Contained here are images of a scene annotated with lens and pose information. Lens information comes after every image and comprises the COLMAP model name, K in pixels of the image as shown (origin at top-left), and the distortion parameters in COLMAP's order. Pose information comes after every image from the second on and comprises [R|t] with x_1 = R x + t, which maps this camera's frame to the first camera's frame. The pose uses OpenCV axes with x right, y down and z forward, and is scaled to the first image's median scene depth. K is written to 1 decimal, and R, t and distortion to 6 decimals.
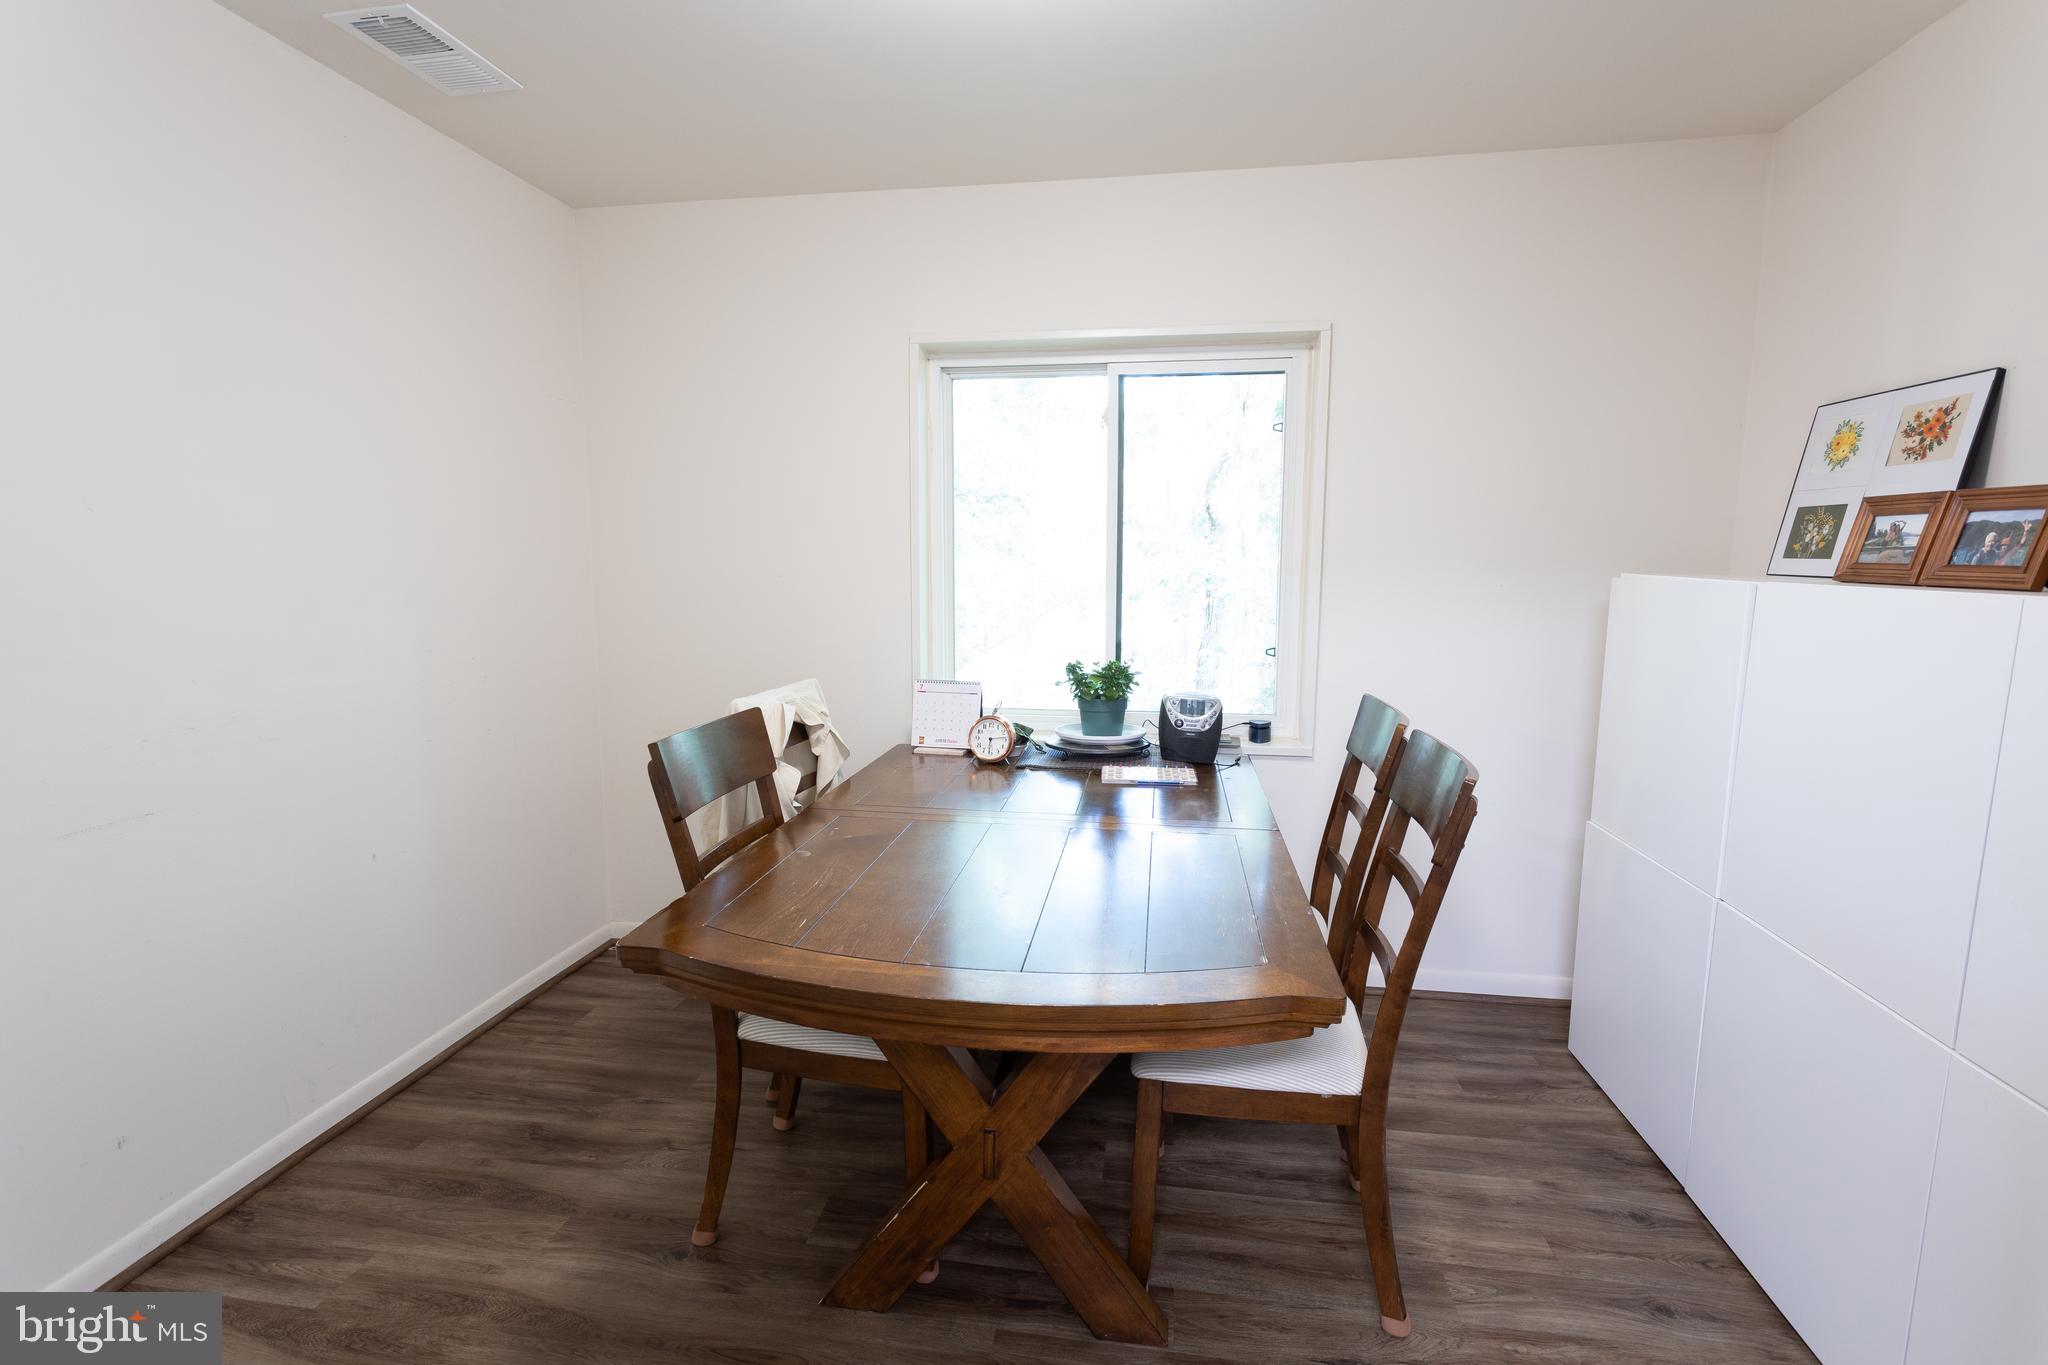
lens RADIAL K [[964.9, 0, 1024.0], [0, 964.9, 682.5], [0, 0, 1]] dist [0.004225, 0.000149]
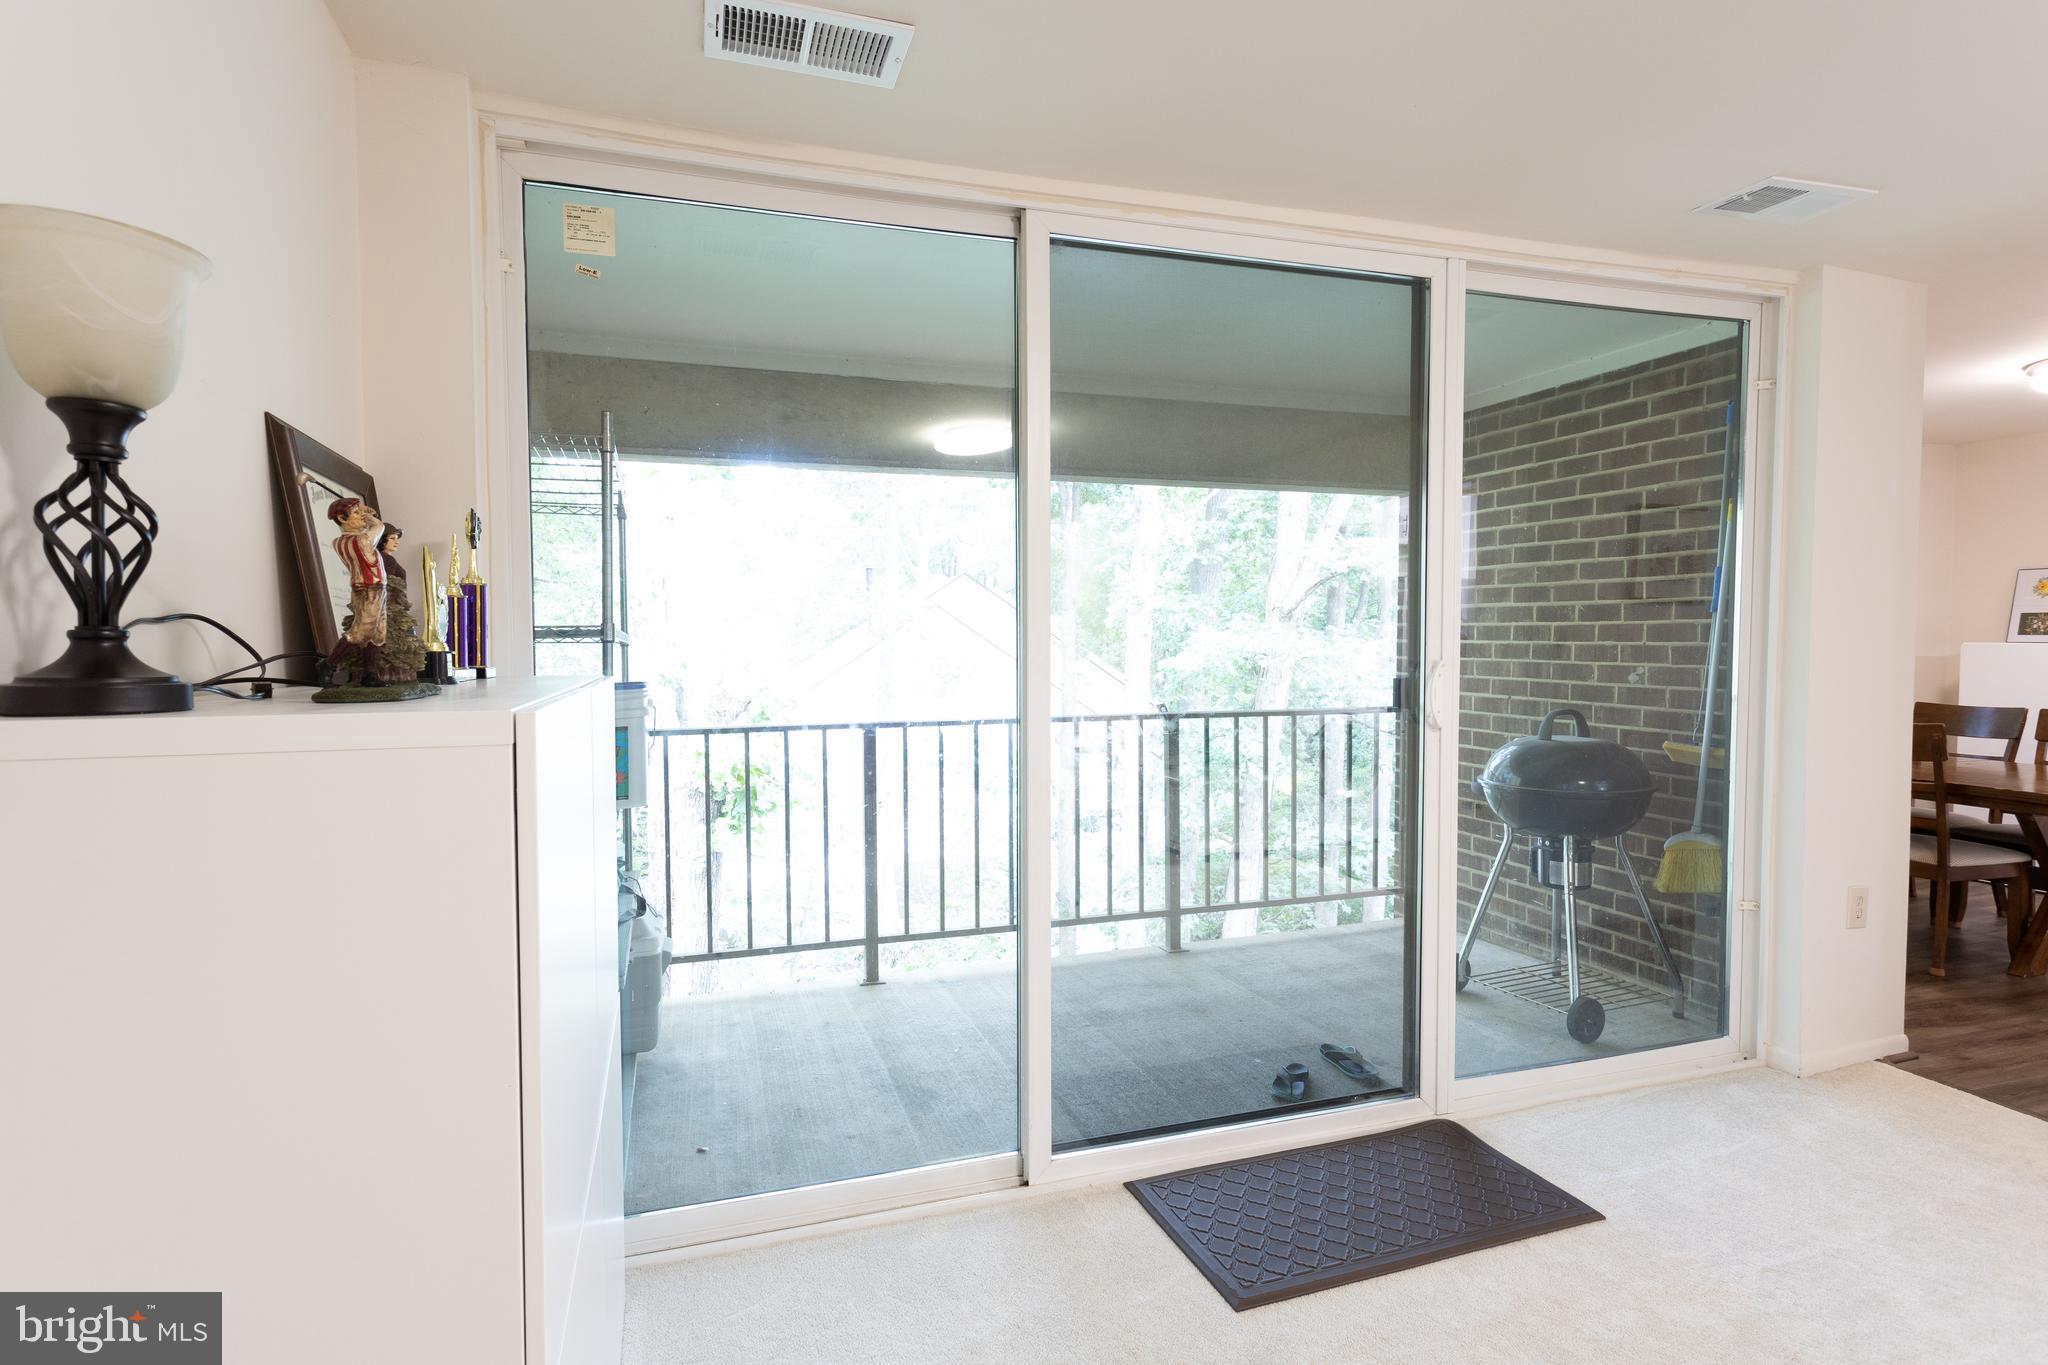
lens RADIAL K [[964.9, 0, 1024.0], [0, 964.9, 682.5], [0, 0, 1]] dist [0.004225, 0.000149]
pose [[0.901993, -0.027544, 0.430872, -2.493883], [0.064263, 0.995411, -0.070898, -0.006574], [-0.426942, 0.091638, 0.899624, -0.046734]]
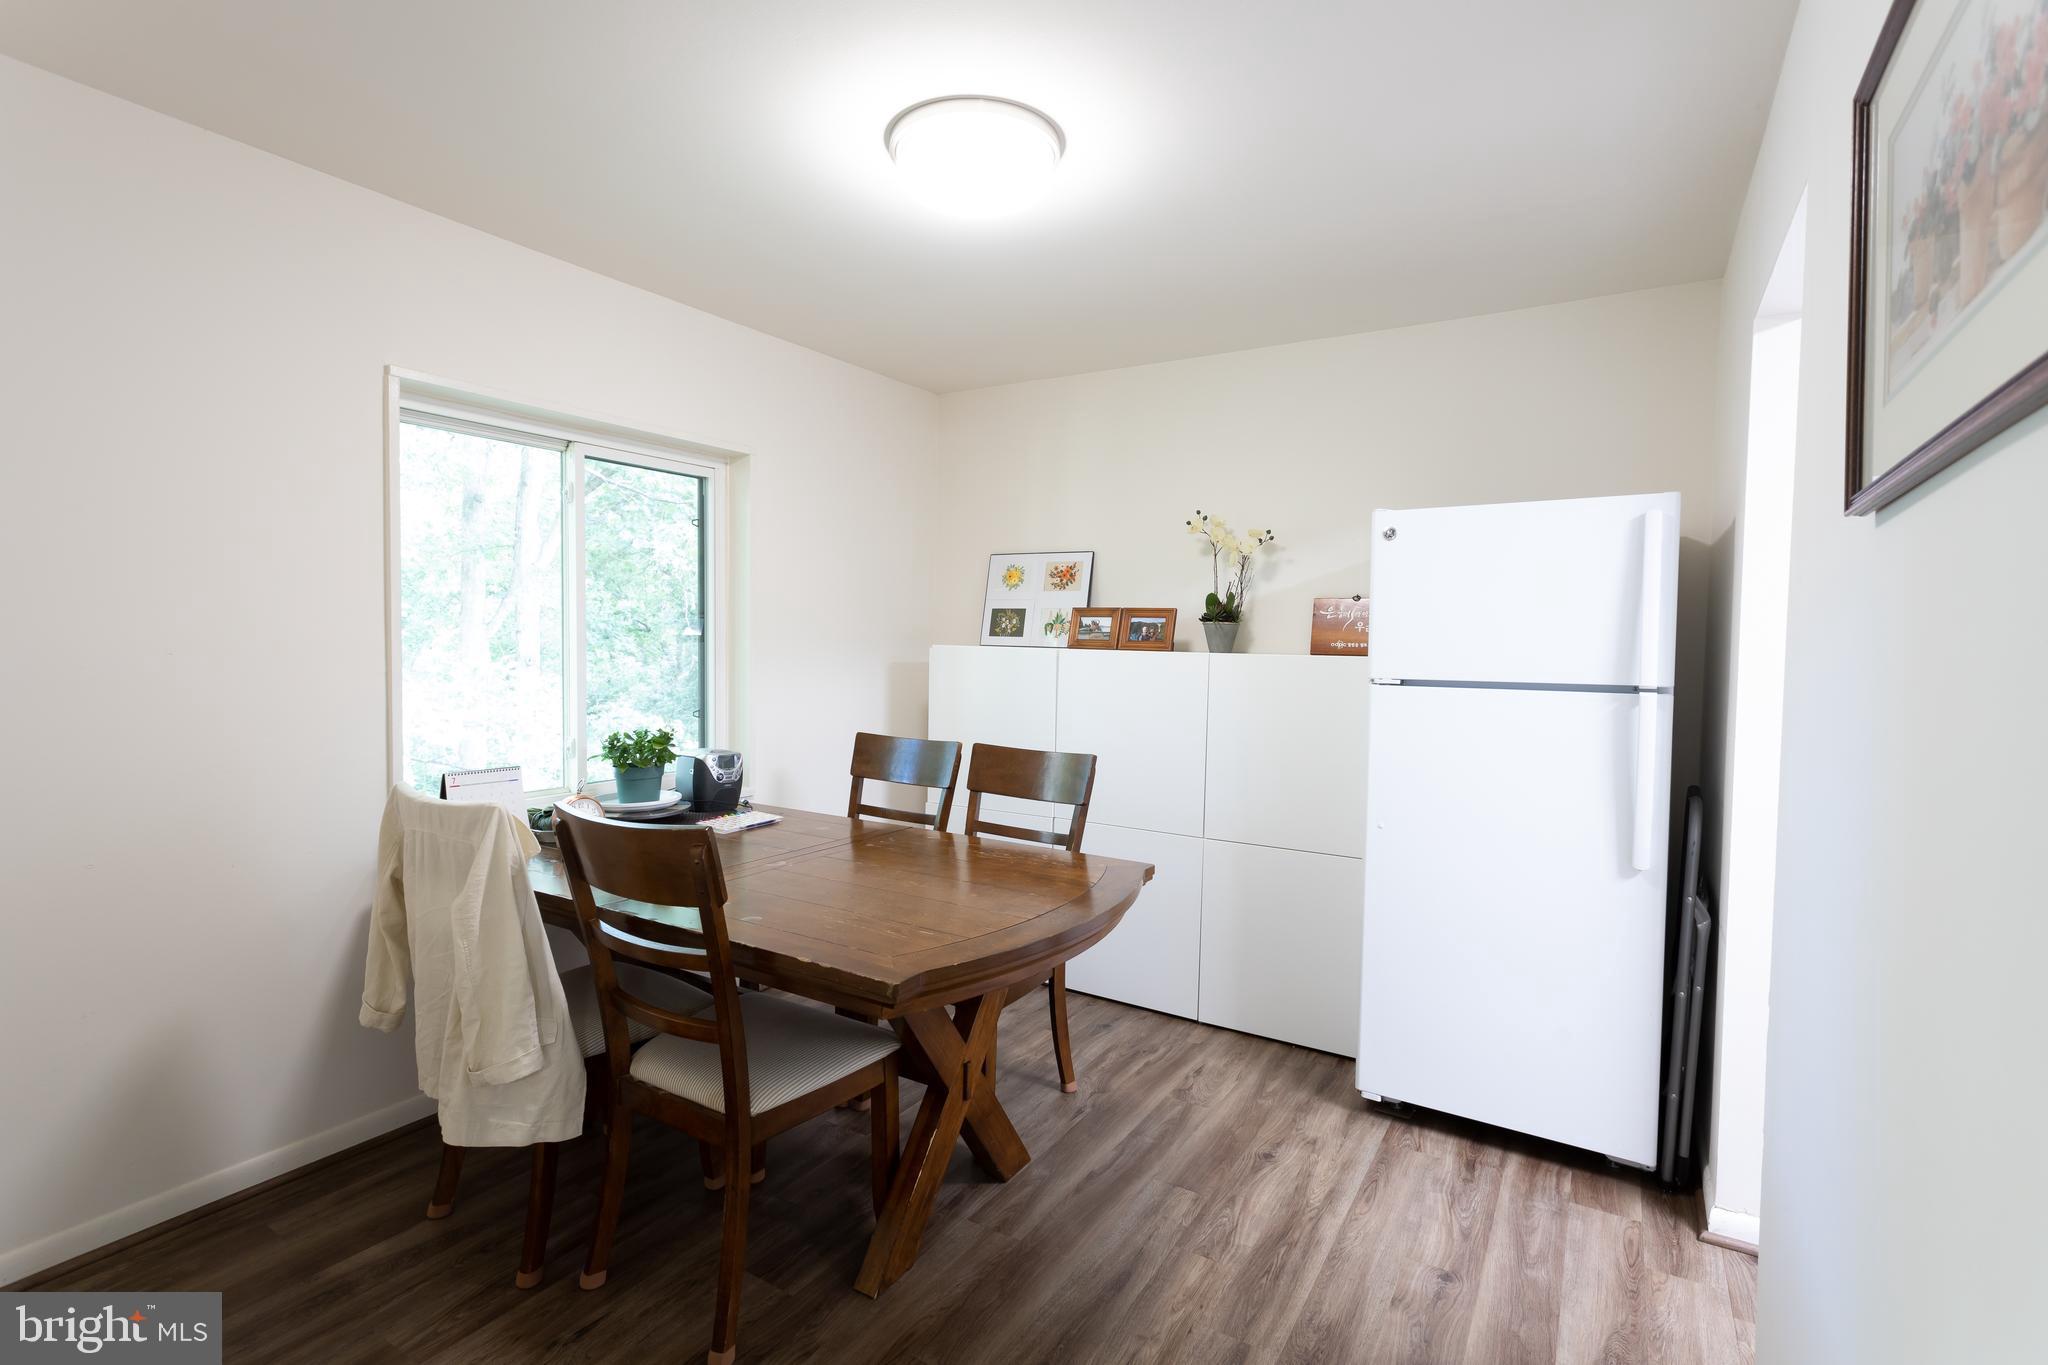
lens RADIAL K [[964.9, 0, 1024.0], [0, 964.9, 682.5], [0, 0, 1]] dist [0.004225, 0.000149]
pose [[0.386437, -0.040444, 0.921429, -0.919094], [0.108730, 0.994069, -0.001968, -0.034753], [-0.915884, 0.100947, 0.388543, 0.270483]]
